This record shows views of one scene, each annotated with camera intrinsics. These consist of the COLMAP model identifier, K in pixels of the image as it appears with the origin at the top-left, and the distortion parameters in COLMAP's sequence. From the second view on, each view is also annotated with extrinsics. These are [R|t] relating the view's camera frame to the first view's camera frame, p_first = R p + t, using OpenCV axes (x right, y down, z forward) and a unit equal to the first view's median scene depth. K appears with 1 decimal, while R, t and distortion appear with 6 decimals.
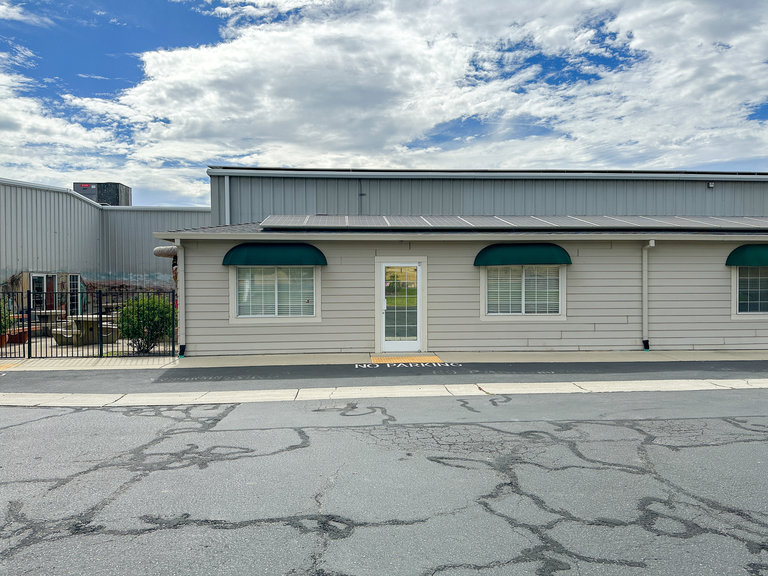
lens RADIAL K [[533.7, 0, 393.4], [0, 533.7, 283.1], [0, 0, 1]] dist [0.064729, -0.087457]
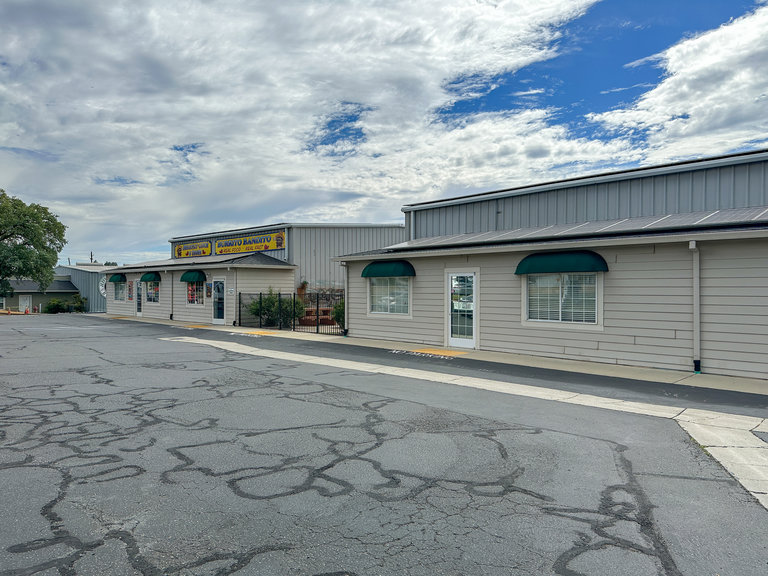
lens RADIAL K [[534.3, 0, 399.2], [0, 534.3, 293.0], [0, 0, 1]] dist [0.096143, -0.114609]
pose [[0.654183, 0.010676, -0.756261, 0.822039], [-0.003909, 0.999935, 0.010734, -0.005969], [0.756326, -0.004065, 0.654182, 0.104959]]
